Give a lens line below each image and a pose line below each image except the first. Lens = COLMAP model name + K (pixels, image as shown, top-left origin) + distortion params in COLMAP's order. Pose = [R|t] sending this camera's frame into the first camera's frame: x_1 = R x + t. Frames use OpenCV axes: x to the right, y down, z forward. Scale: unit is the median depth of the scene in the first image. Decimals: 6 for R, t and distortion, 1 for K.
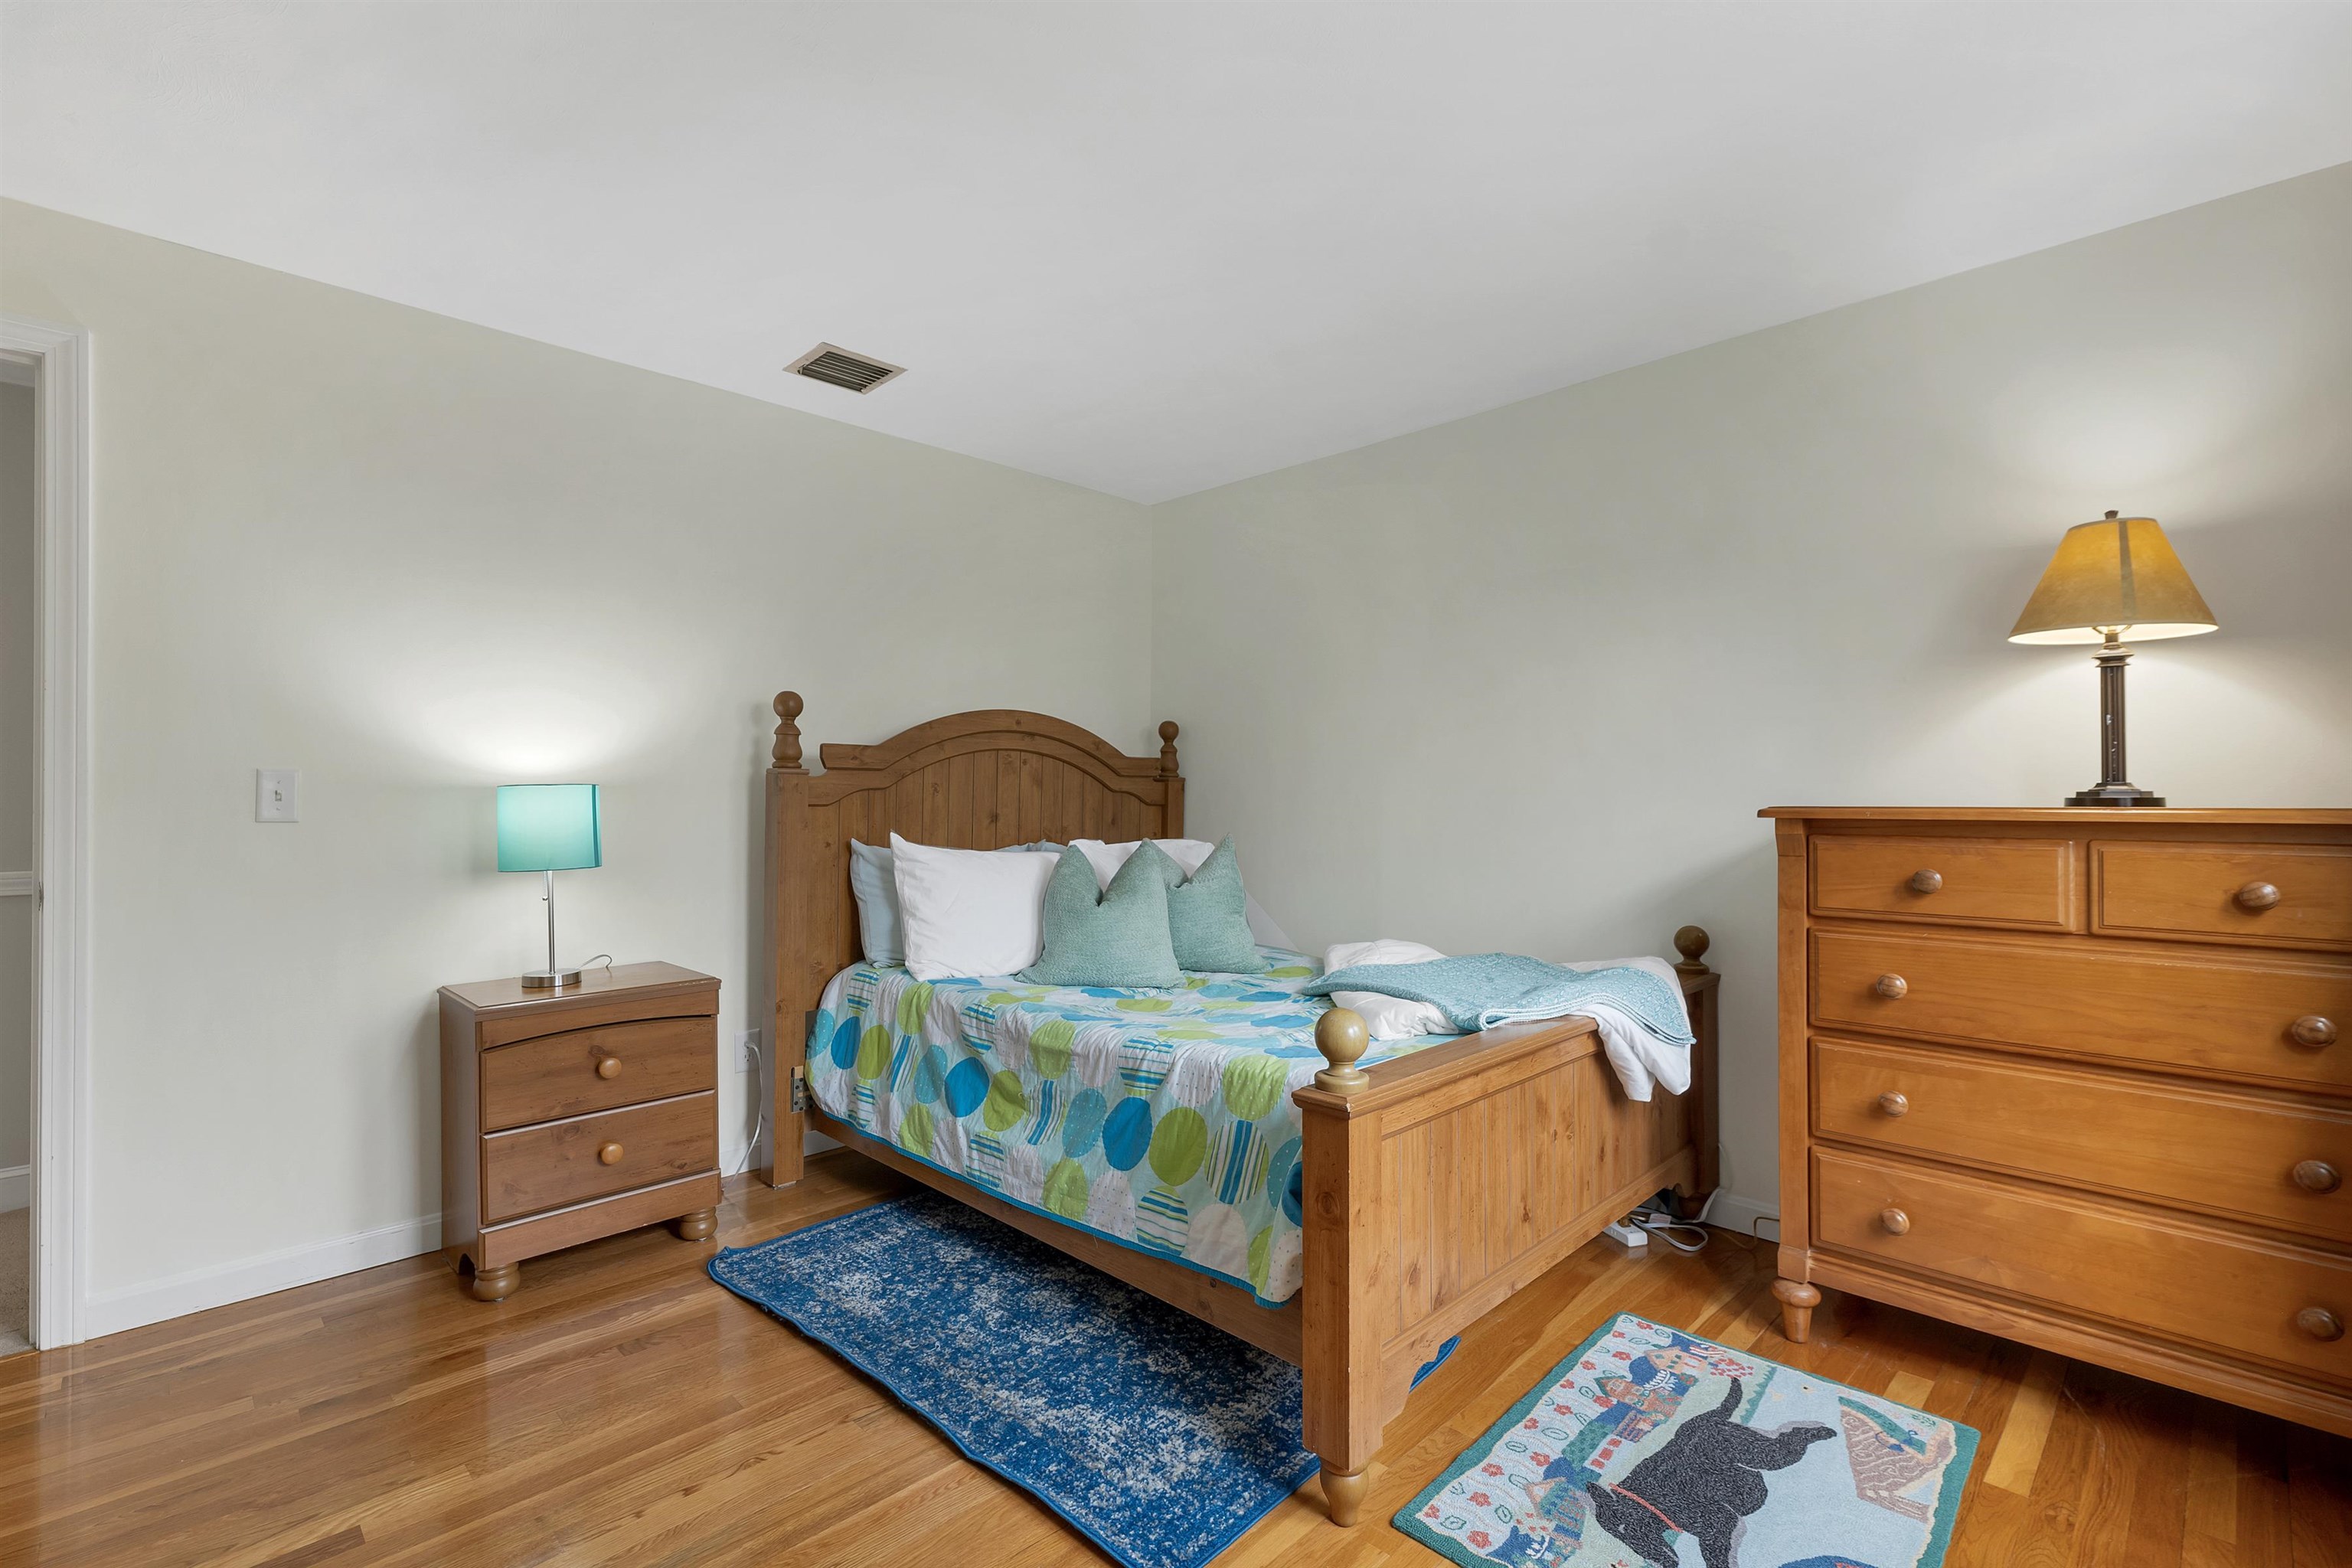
lens RADIAL K [[1006.9, 0, 1155.4], [0, 1006.9, 790.0], [0, 0, 1]] dist [0.018360, 0.000034]
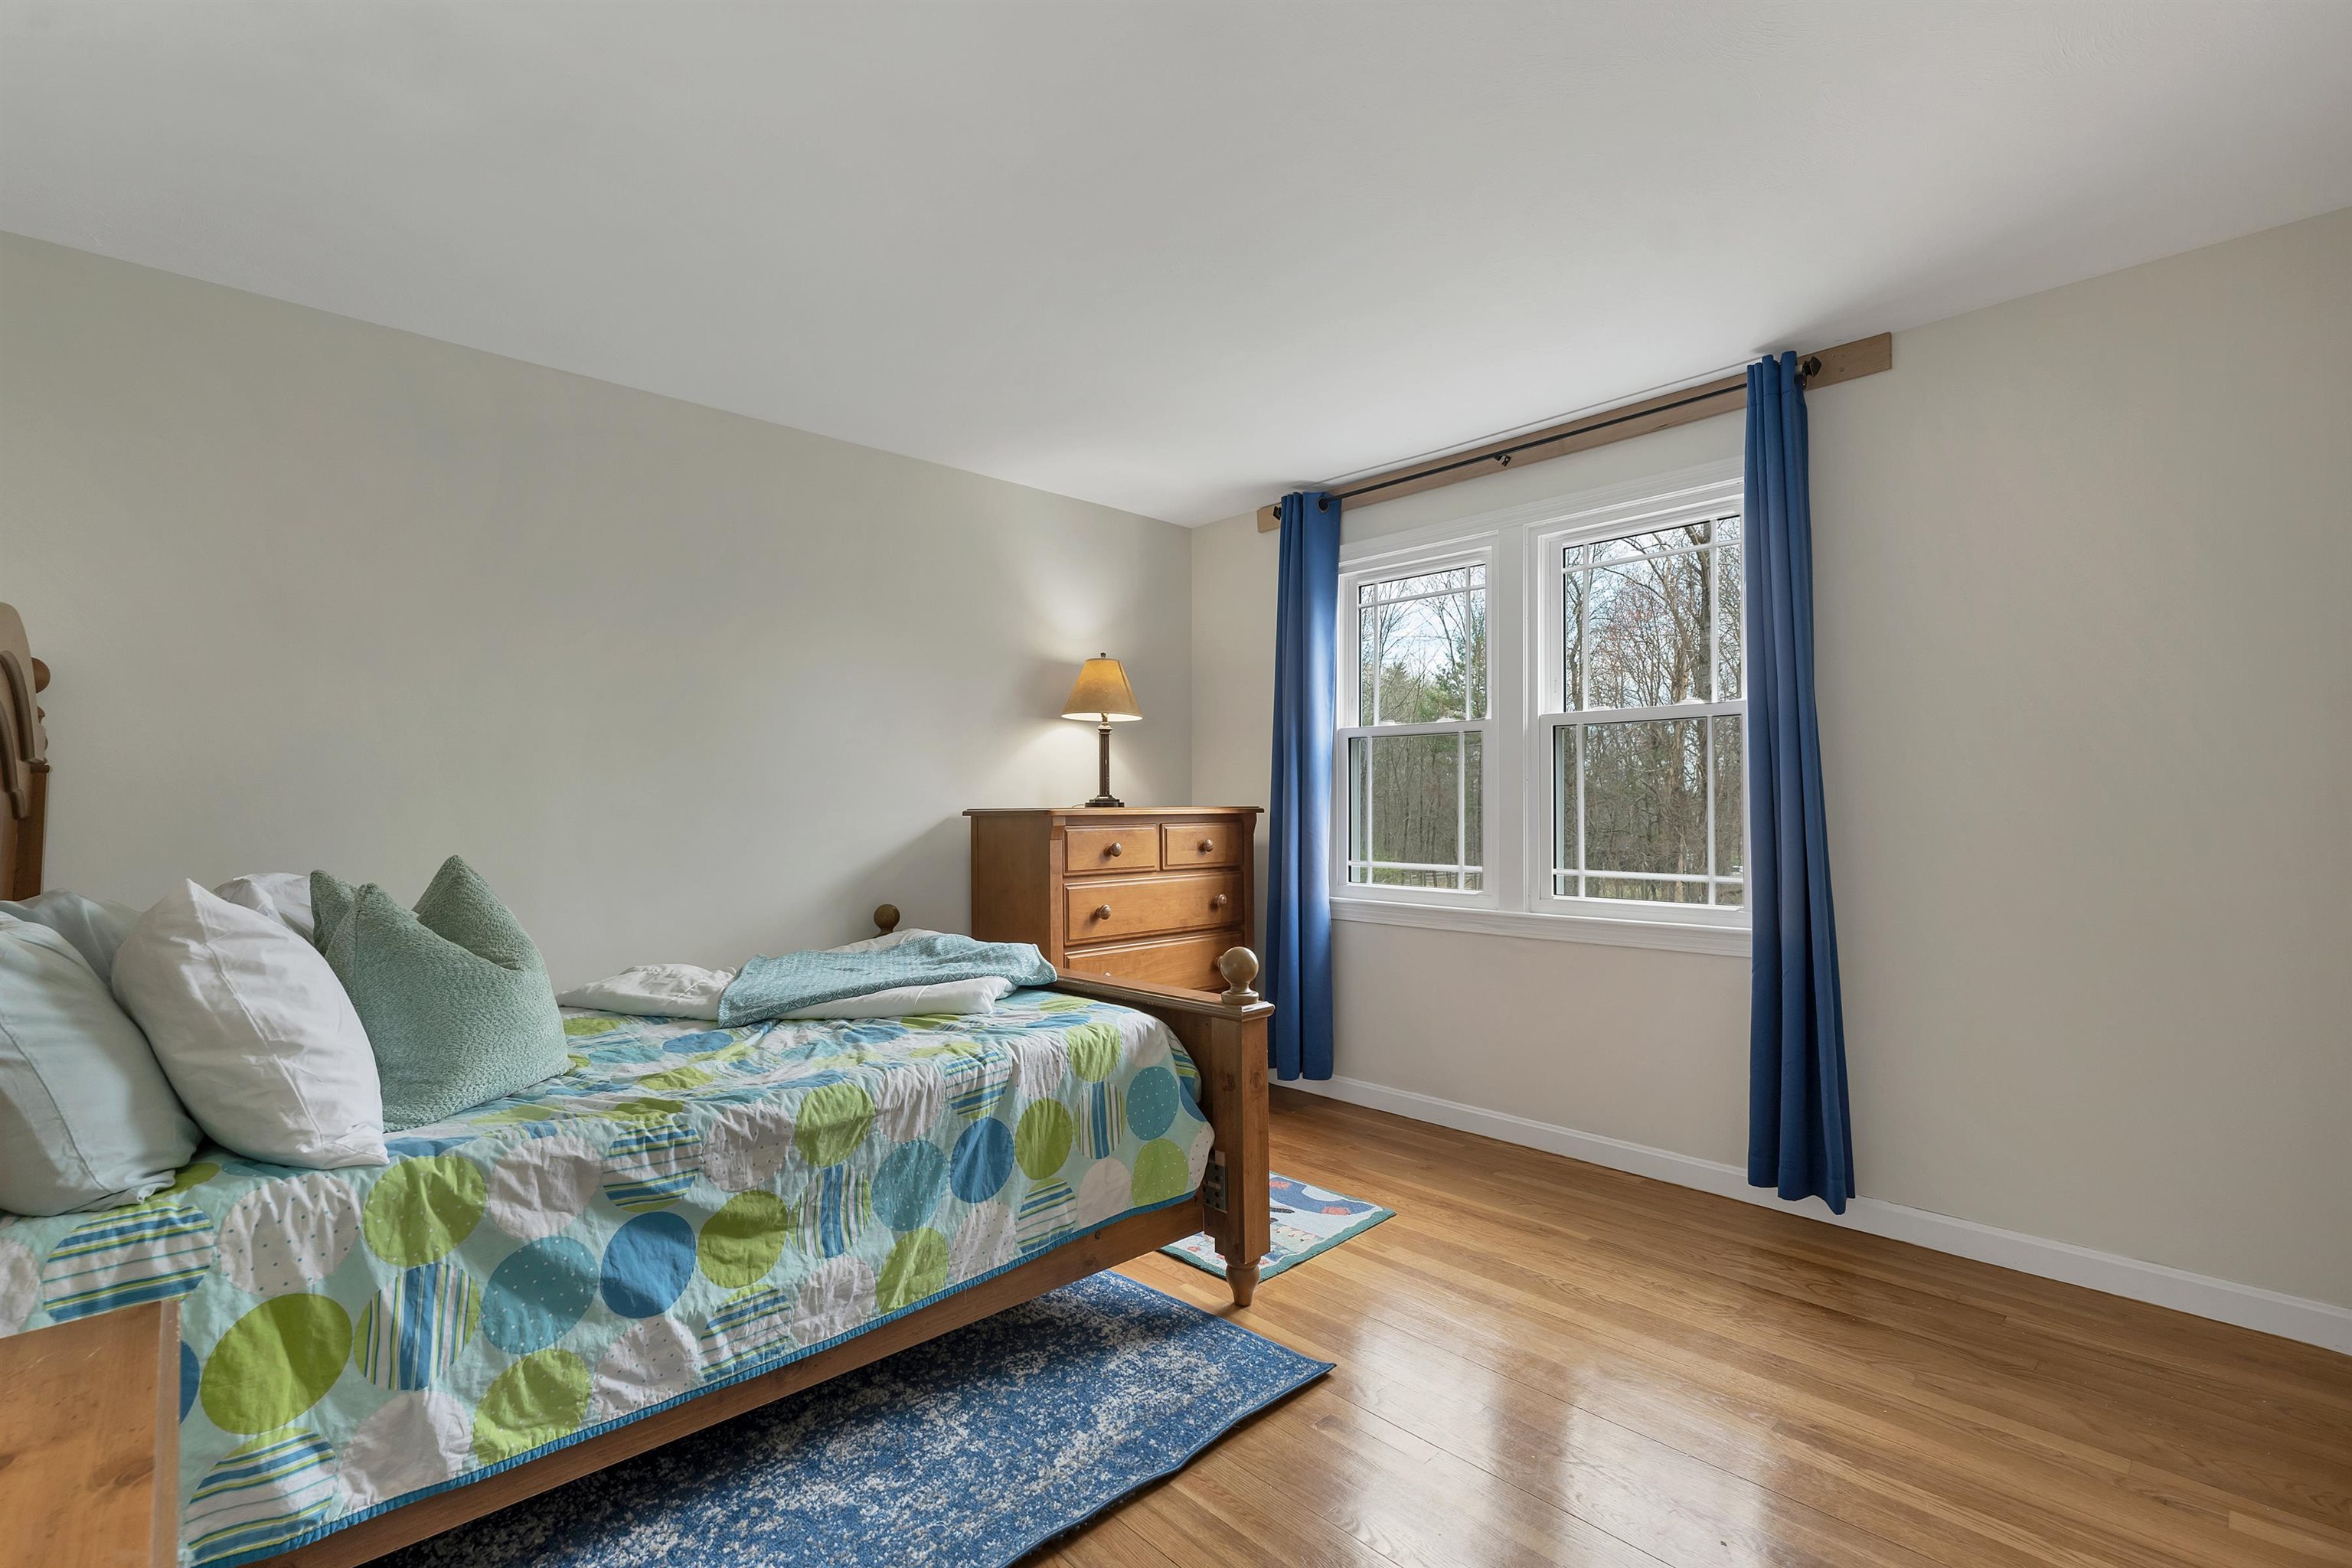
lens RADIAL K [[1006.9, 0, 1155.4], [0, 1006.9, 790.0], [0, 0, 1]] dist [0.018360, 0.000034]
pose [[0.073734, 0.014968, 0.997166, -0.905202], [-0.004891, 0.999881, -0.014647, 0.010815], [-0.997266, -0.003797, 0.073798, 0.733675]]
